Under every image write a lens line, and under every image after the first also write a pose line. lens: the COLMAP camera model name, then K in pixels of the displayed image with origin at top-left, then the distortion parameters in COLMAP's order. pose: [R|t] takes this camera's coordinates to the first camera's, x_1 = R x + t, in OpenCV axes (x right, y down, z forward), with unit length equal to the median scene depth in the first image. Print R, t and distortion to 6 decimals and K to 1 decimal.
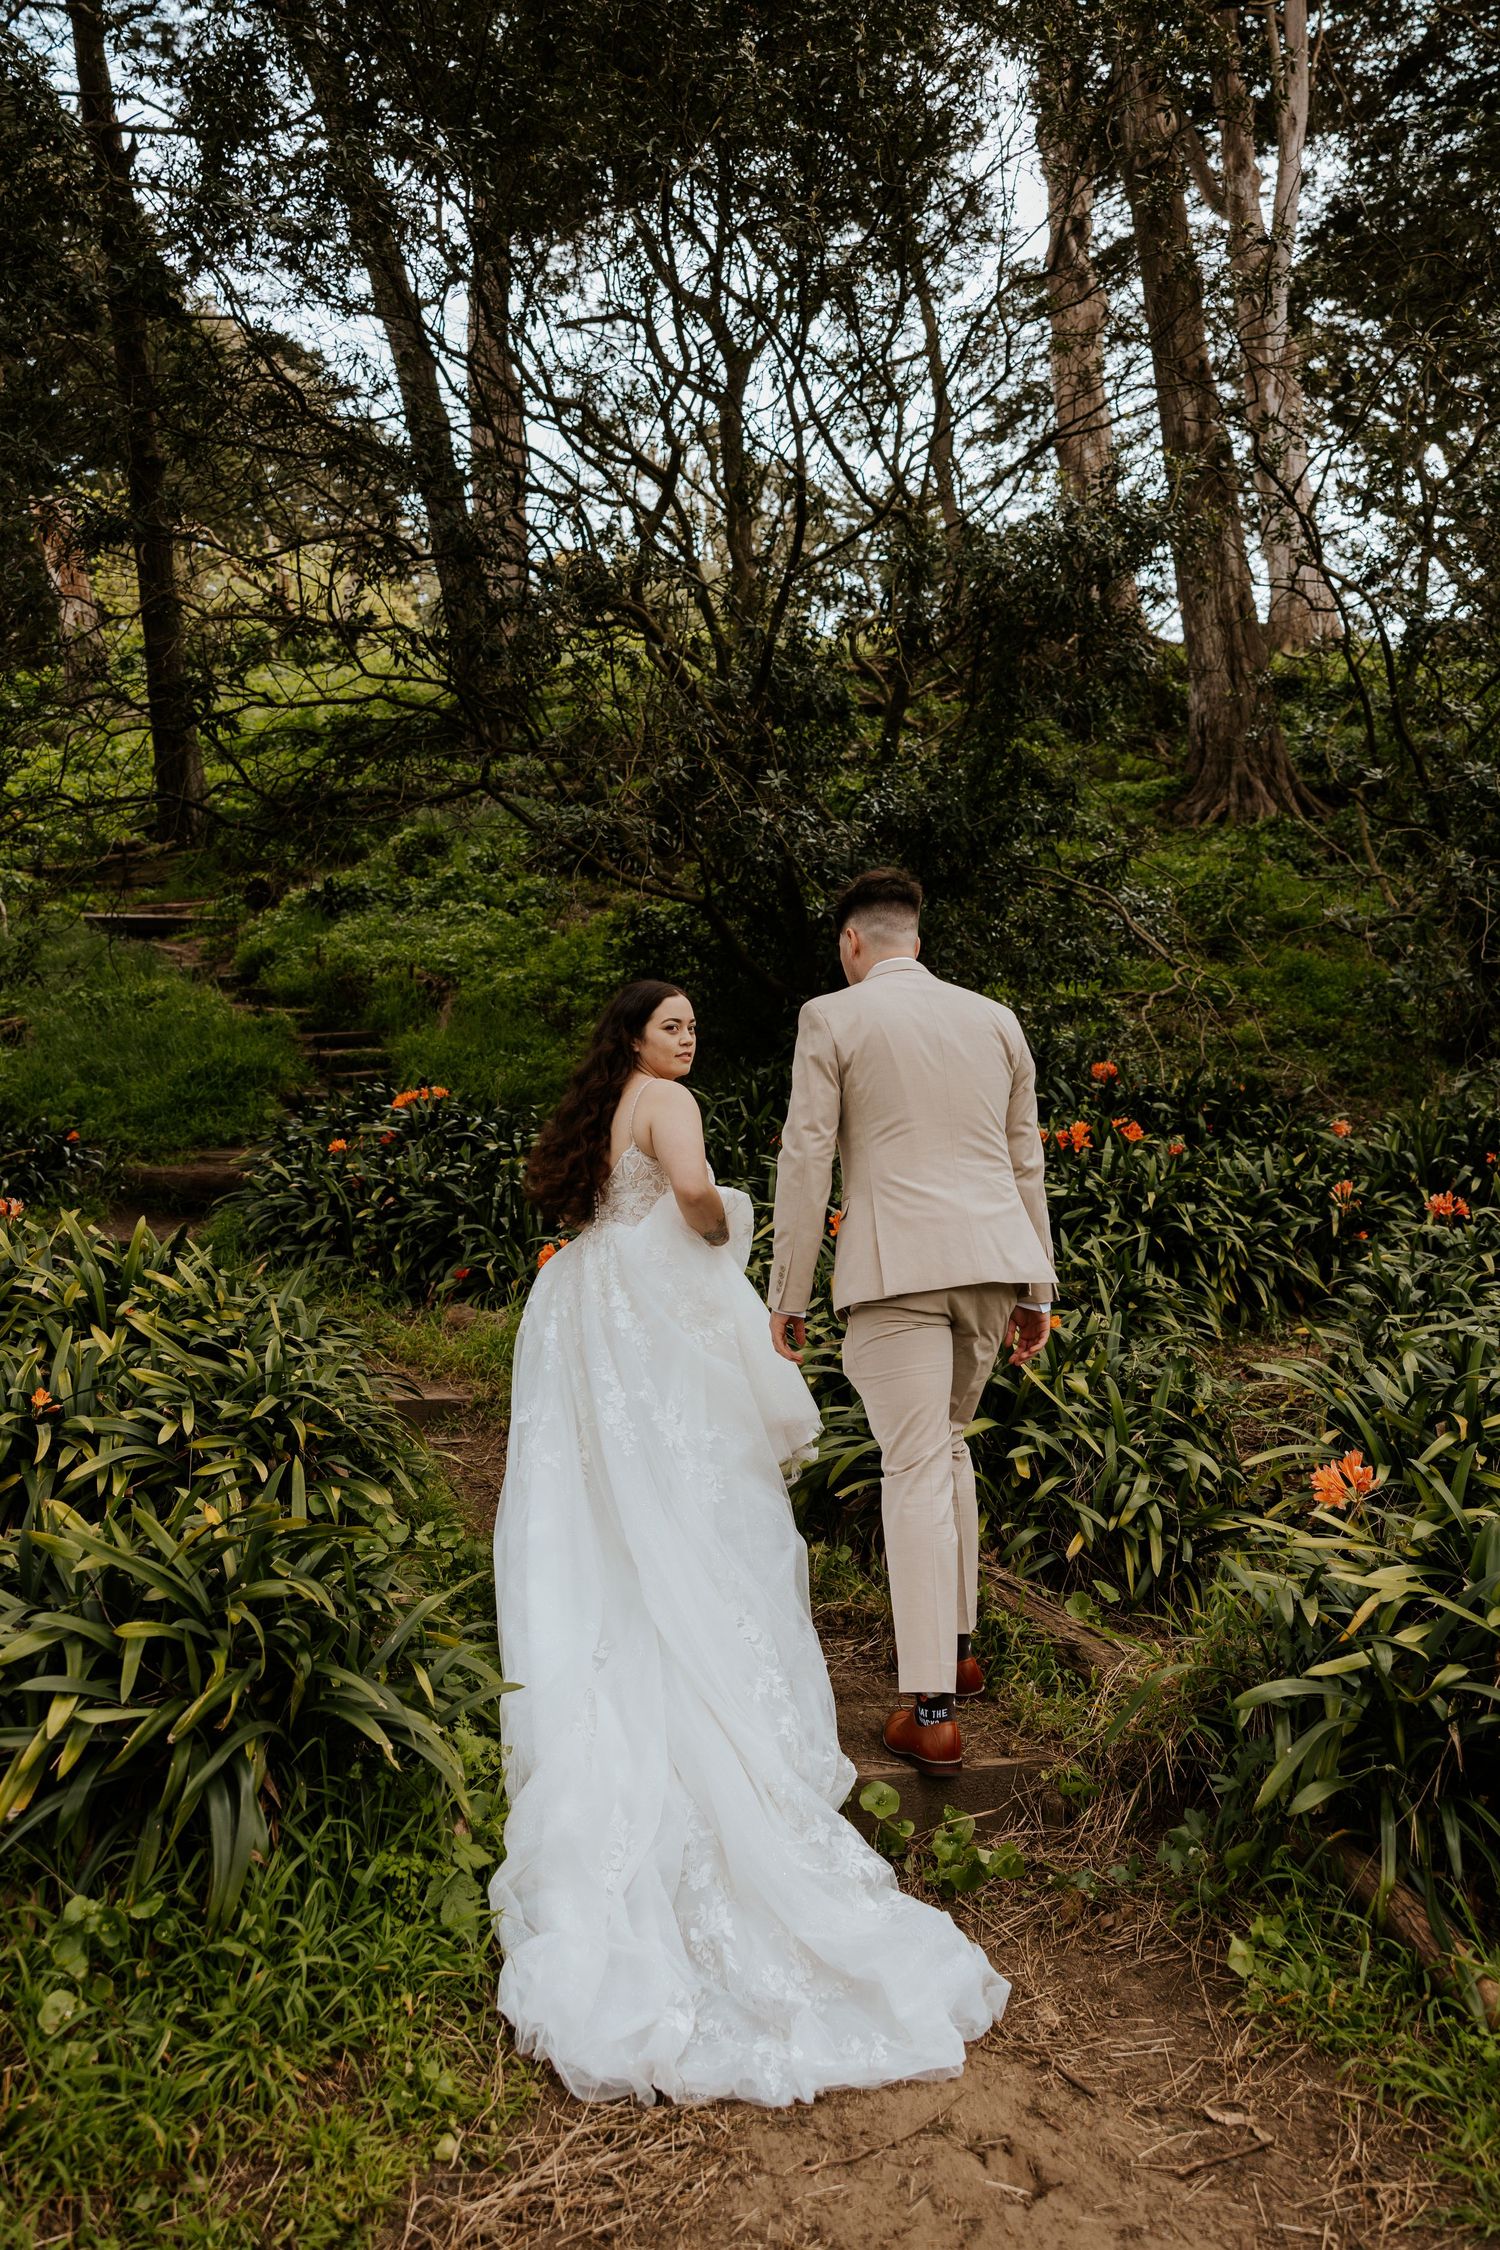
lens RADIAL K [[1820.2, 0, 750.0], [0, 1820.2, 1125.0], [0, 0, 1]] dist [0.009808, 0.001026]
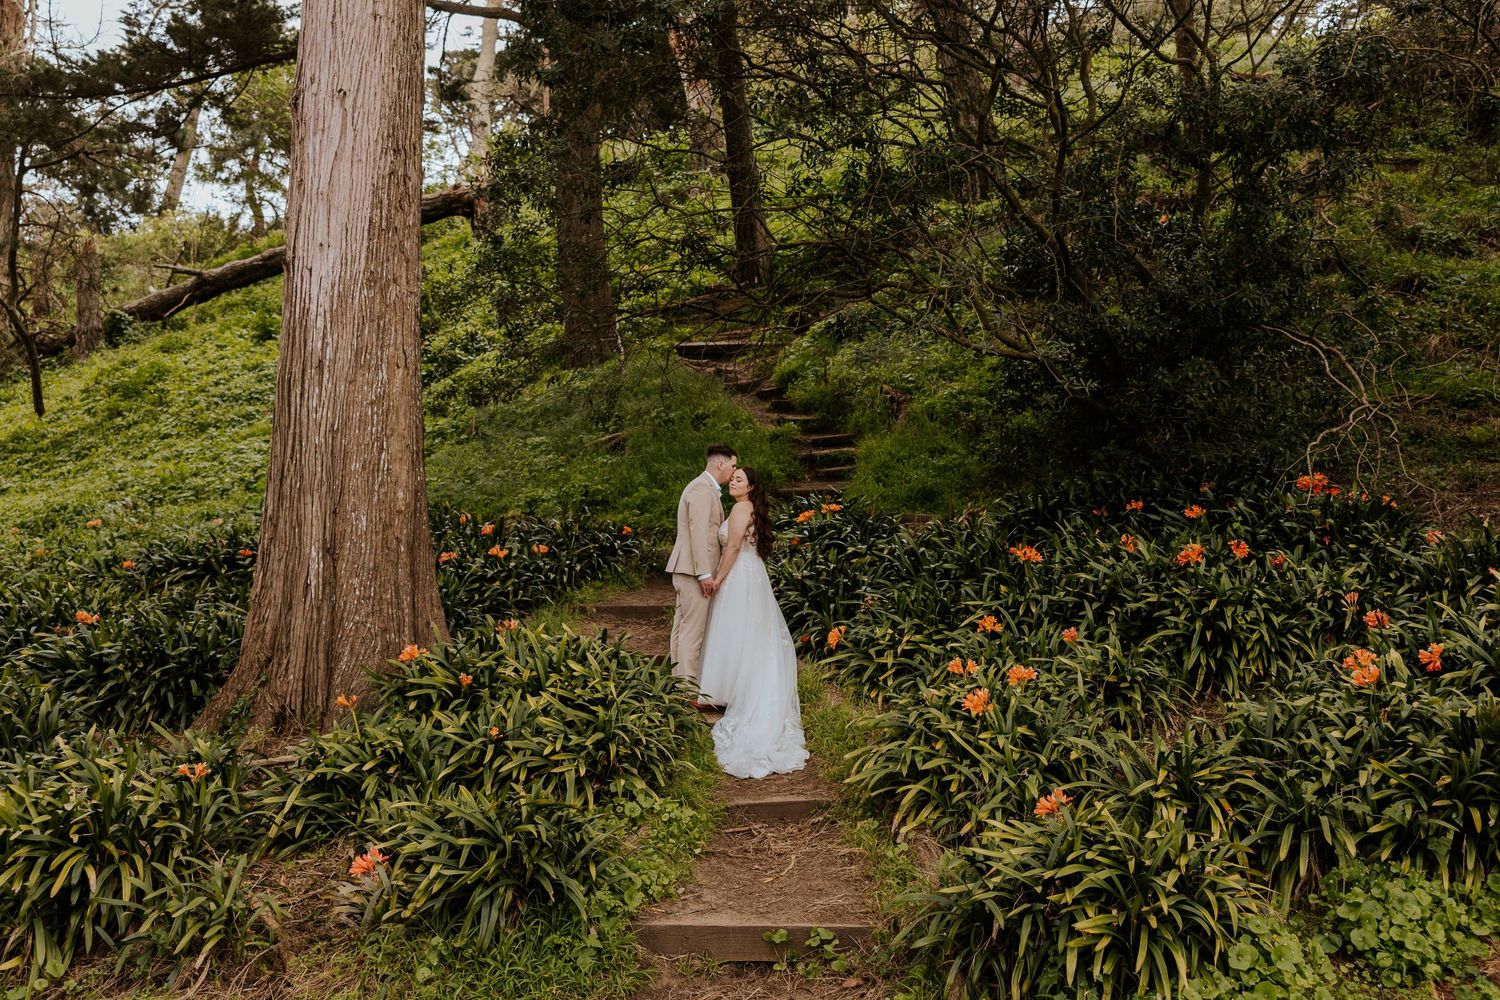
lens RADIAL K [[1491.7, 0, 787.7], [0, 1491.7, 439.2], [0, 0, 1]] dist [0.007850, 0.014101]
pose [[0.949633, -0.023608, -0.312474, 0.493948], [0.021823, 0.999719, -0.009207, -0.170142], [0.312603, 0.001924, 0.949882, -0.562852]]
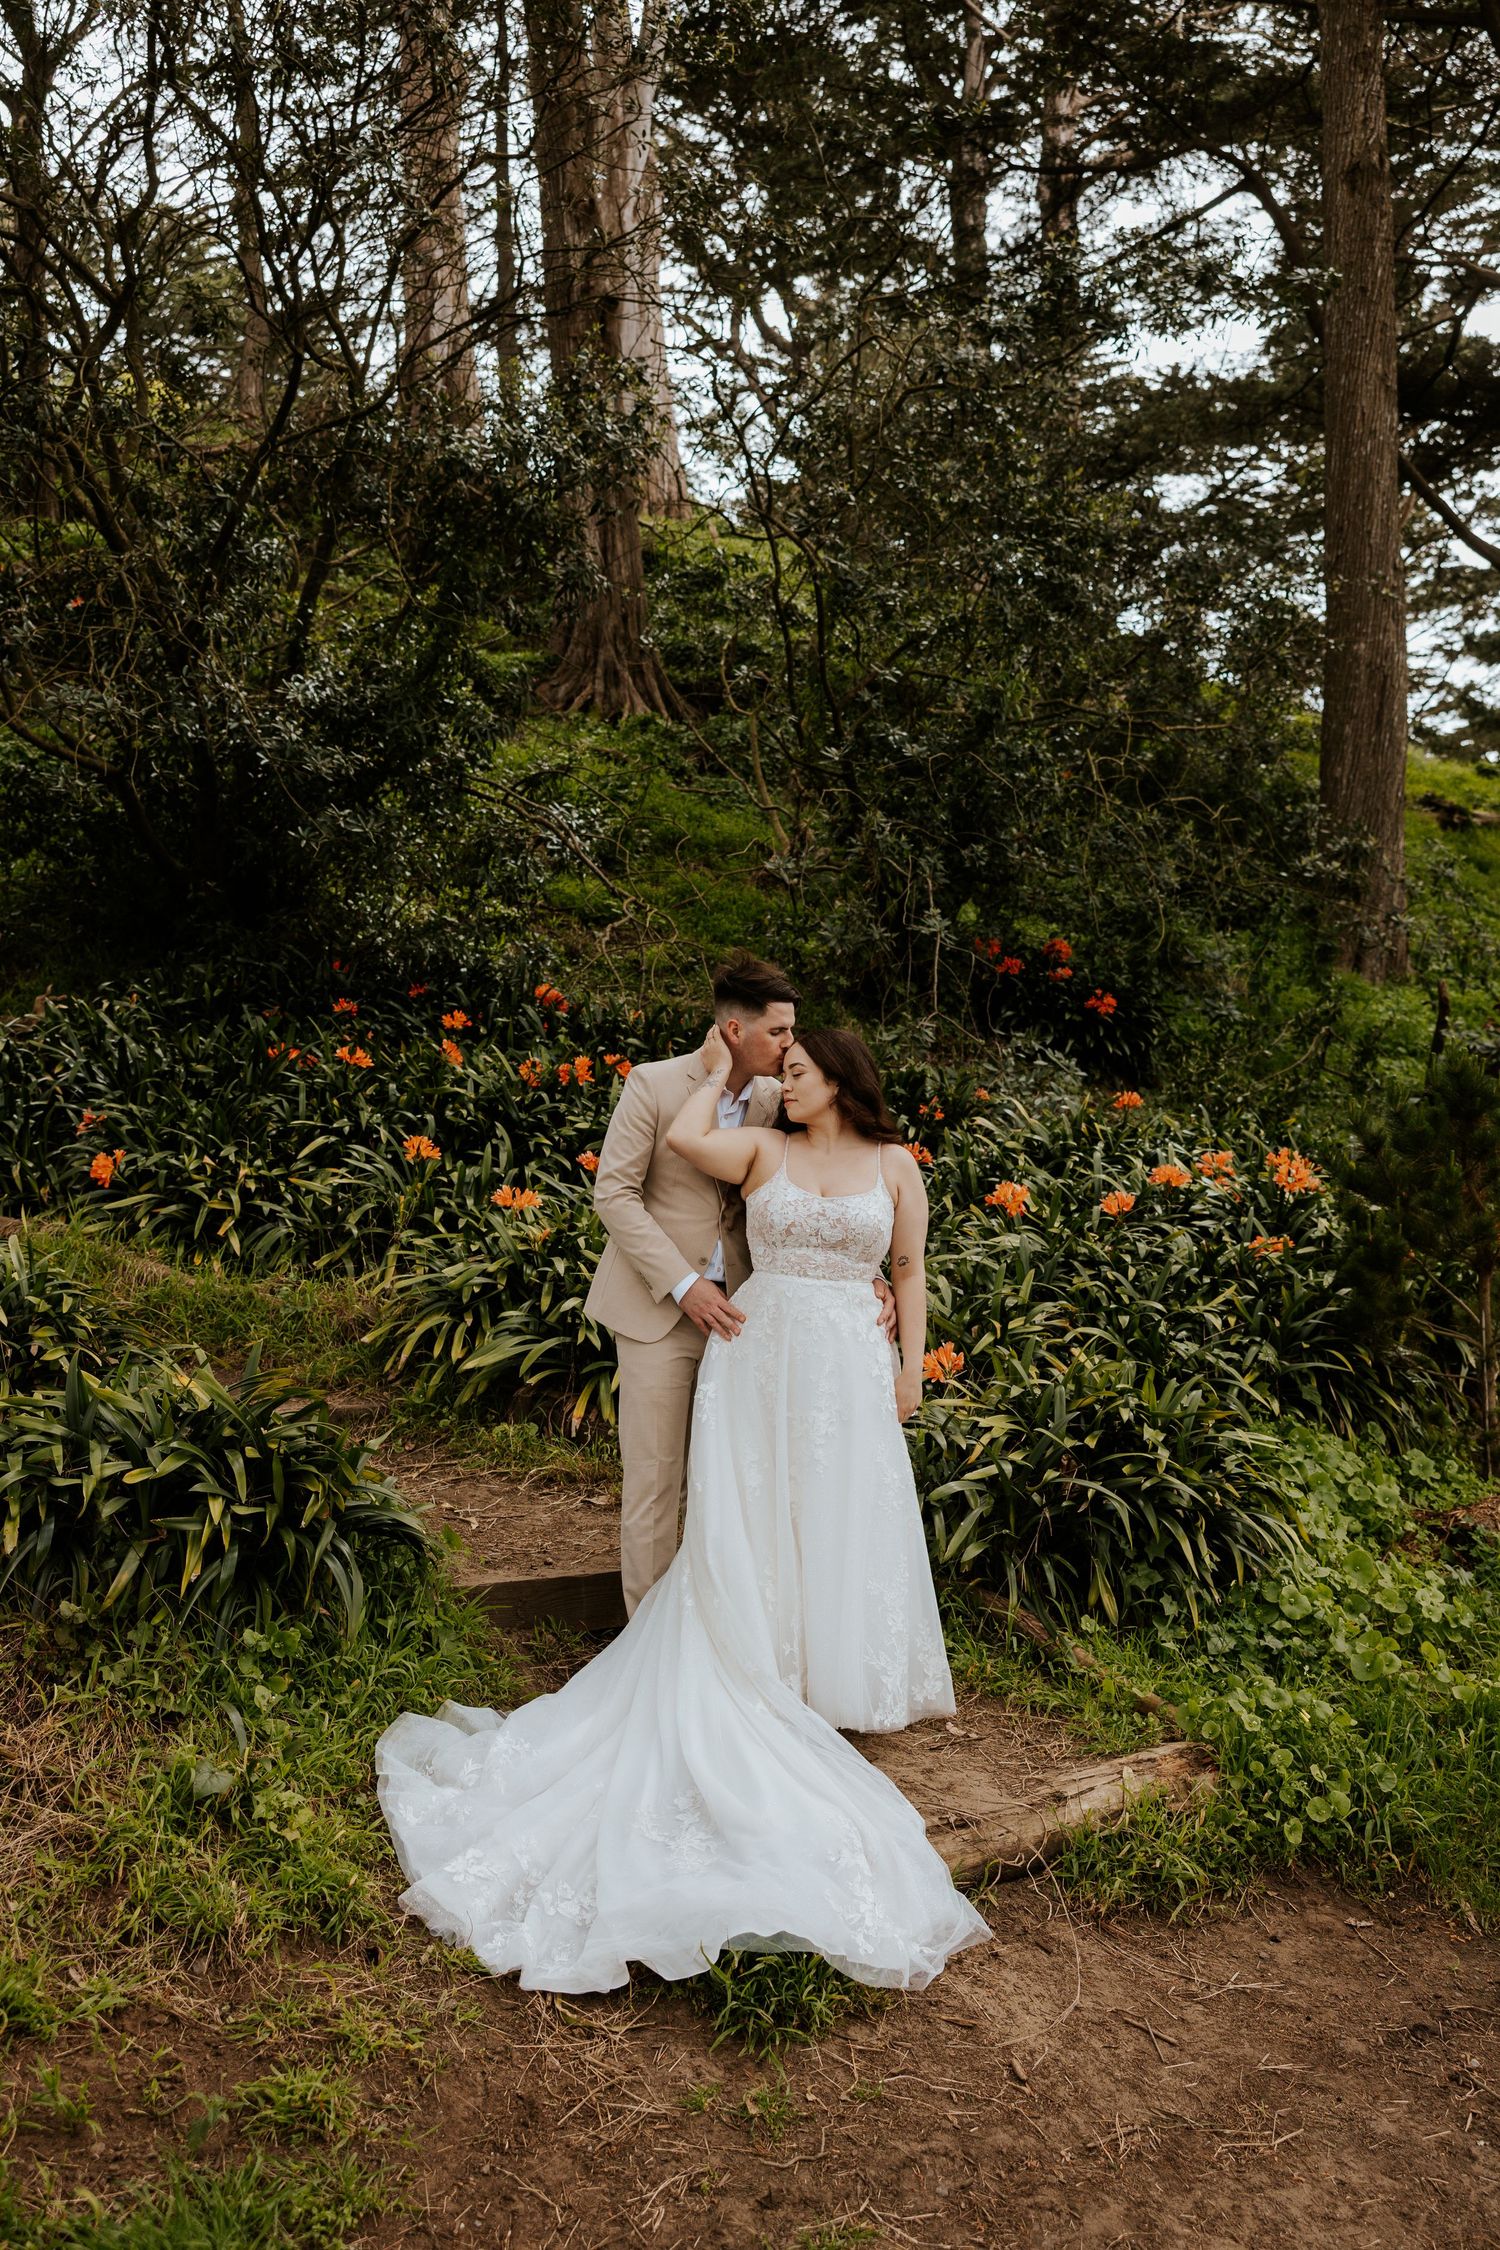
lens RADIAL K [[2138.2, 0, 877.7], [0, 2138.2, 1089.7], [0, 0, 1]] dist [0.001860, 0.000717]
pose [[0.905901, 0.054564, 0.419960, -0.370980], [-0.069112, 0.997419, 0.019490, -0.037619], [-0.417812, -0.046680, 0.907333, -0.405558]]
